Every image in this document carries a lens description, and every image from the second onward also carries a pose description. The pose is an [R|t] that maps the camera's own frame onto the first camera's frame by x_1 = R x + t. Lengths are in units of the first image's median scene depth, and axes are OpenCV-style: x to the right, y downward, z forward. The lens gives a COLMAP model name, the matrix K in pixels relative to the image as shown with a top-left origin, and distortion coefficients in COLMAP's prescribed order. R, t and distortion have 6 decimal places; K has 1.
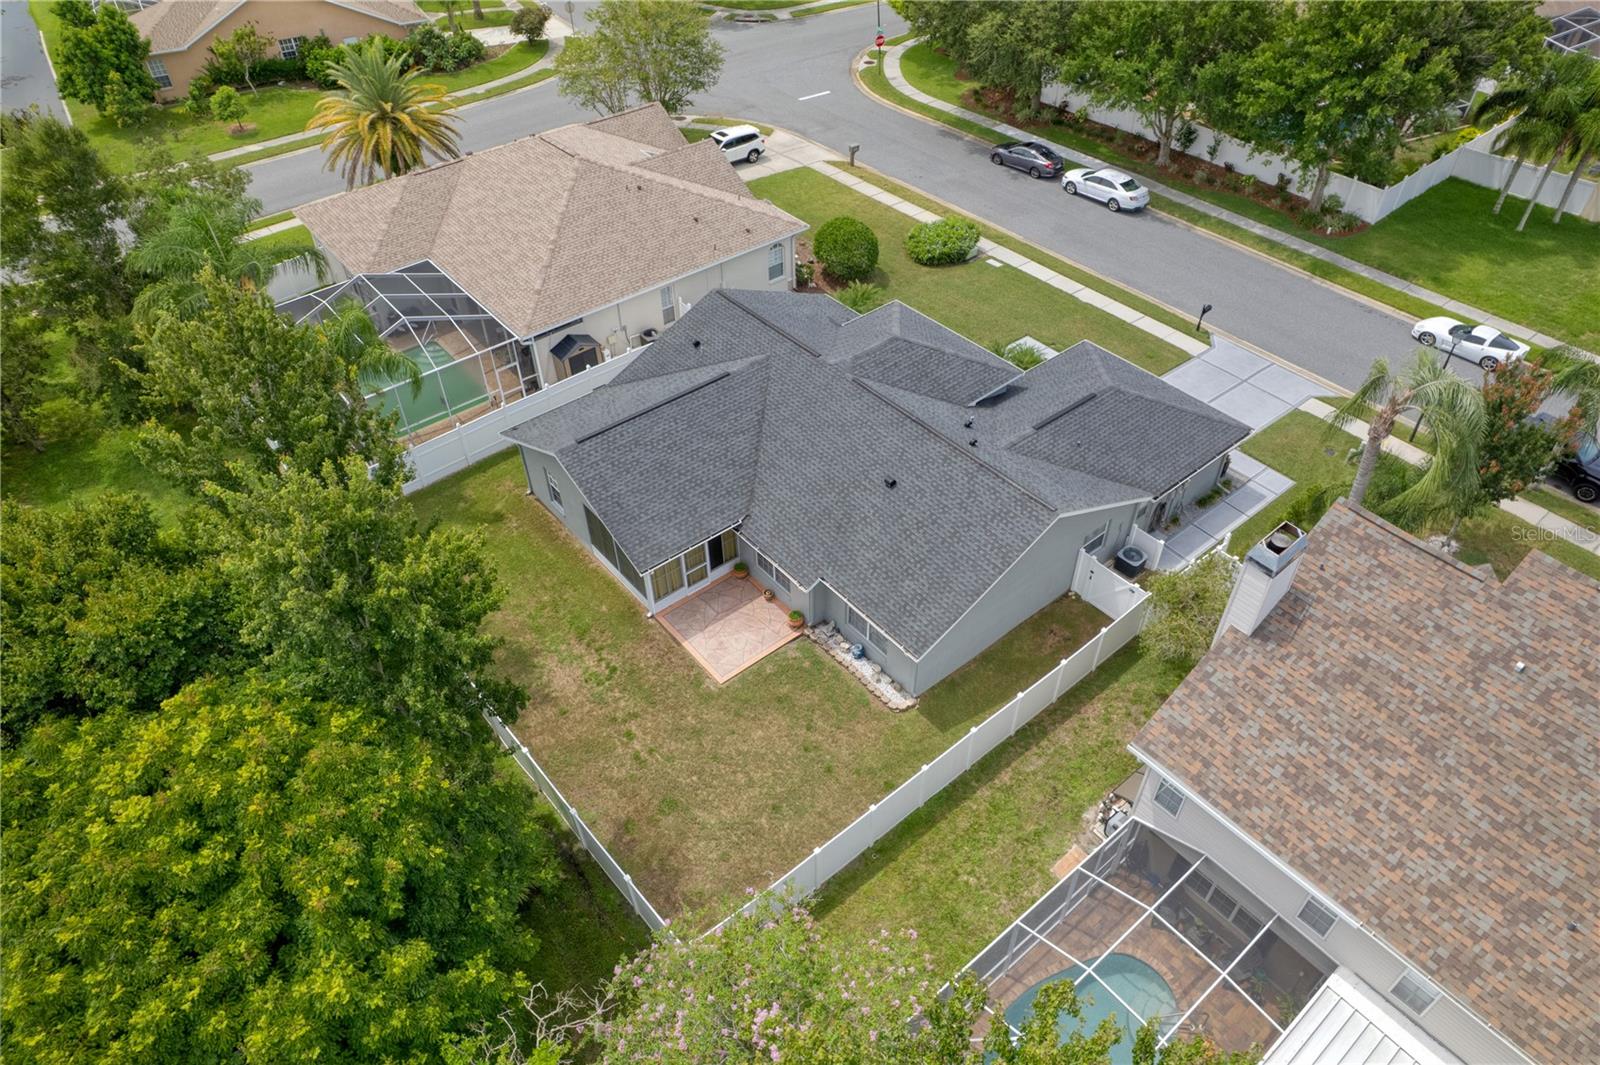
lens RADIAL K [[1022.6, 0, 800.0], [0, 1022.6, 532.5], [0, 0, 1]] dist [-0.033920, -0.000422]
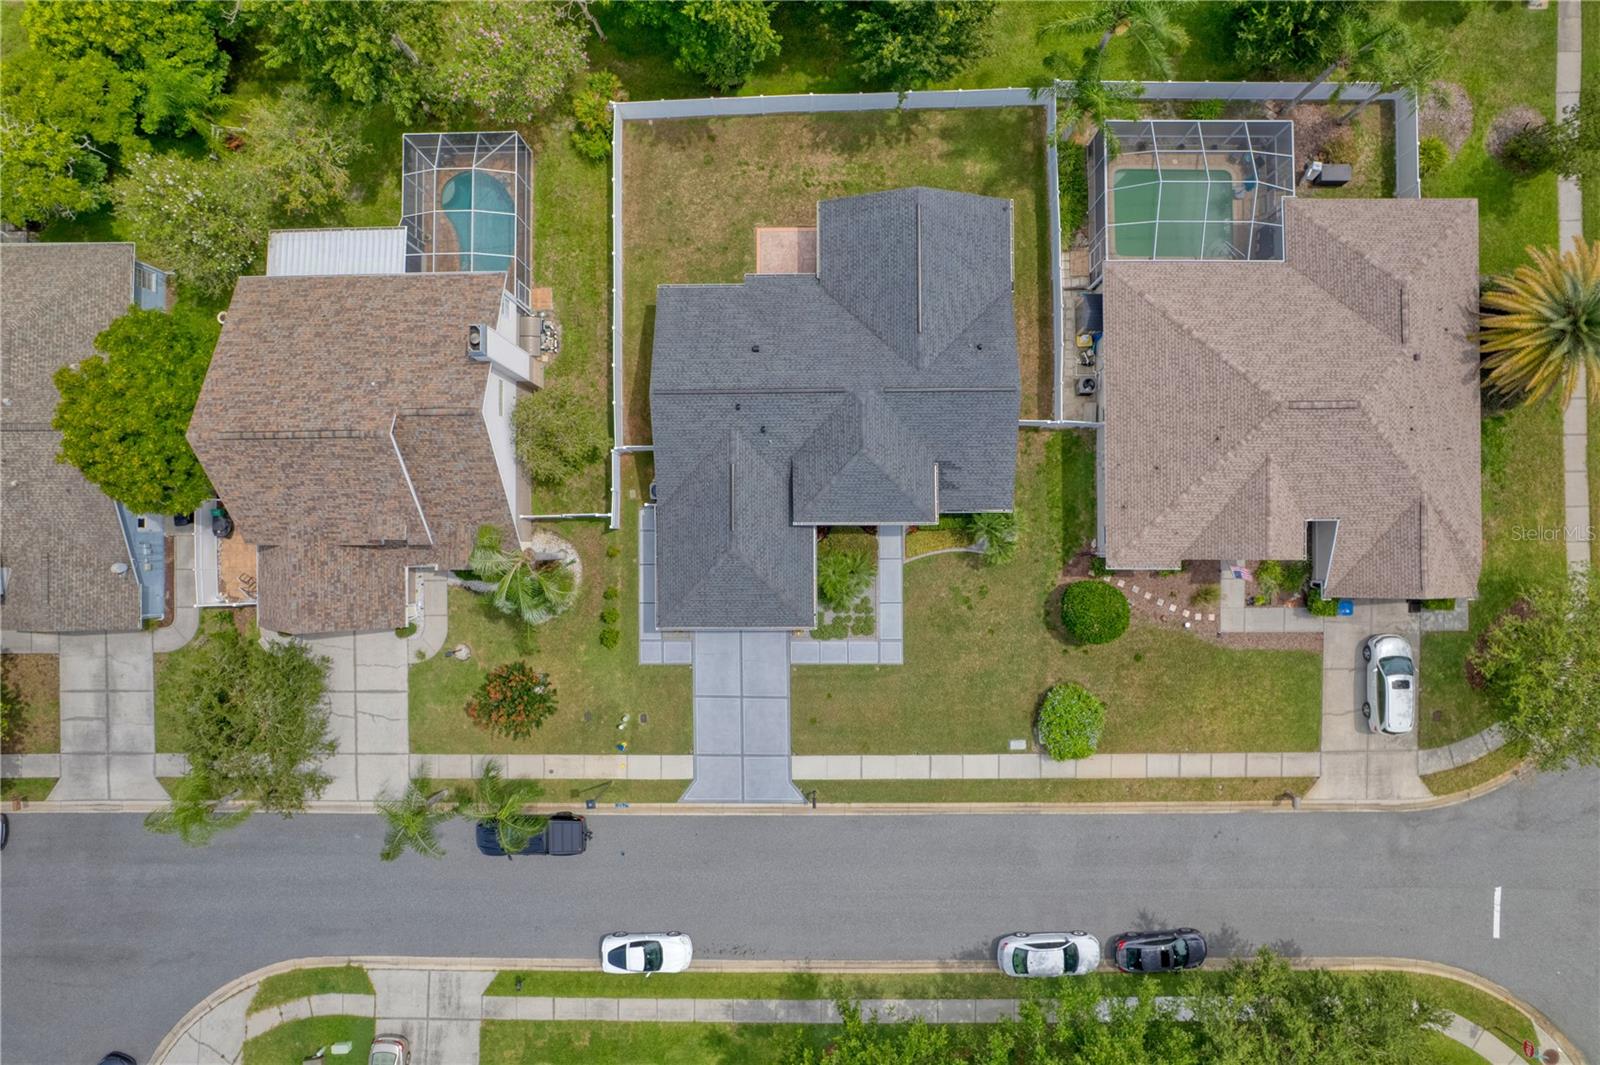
lens RADIAL K [[1092.1, 0, 800.0], [0, 1092.1, 532.5], [0, 0, 1]] dist [-0.056584, 0.041927]
pose [[-0.628646, 0.777432, 0.020110, 0.140191], [-0.505830, -0.428391, 0.748744, -0.868298], [0.590712, 0.460523, 0.662554, 0.061659]]
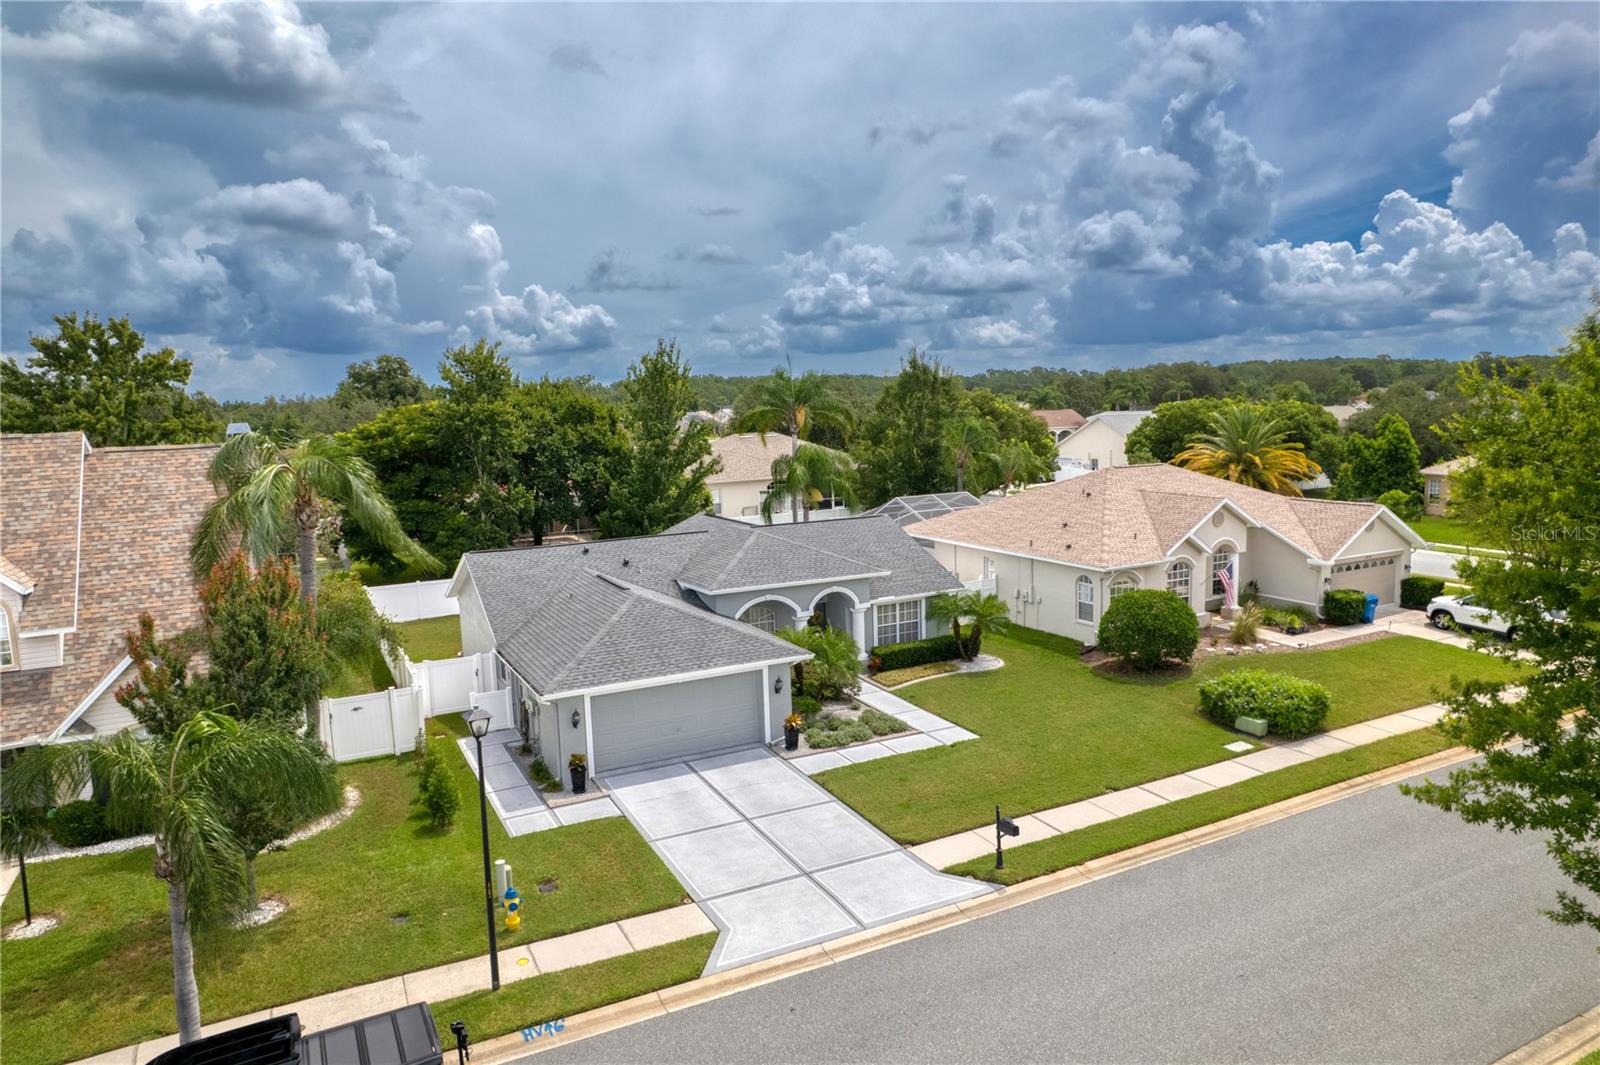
lens RADIAL K [[1022.6, 0, 800.0], [0, 1022.6, 532.5], [0, 0, 1]] dist [-0.033920, -0.000422]
pose [[-0.207039, 0.135476, -0.968907, 0.759514], [-0.643400, 0.727211, 0.239165, -0.327876], [0.737001, 0.672911, -0.063396, 0.774914]]
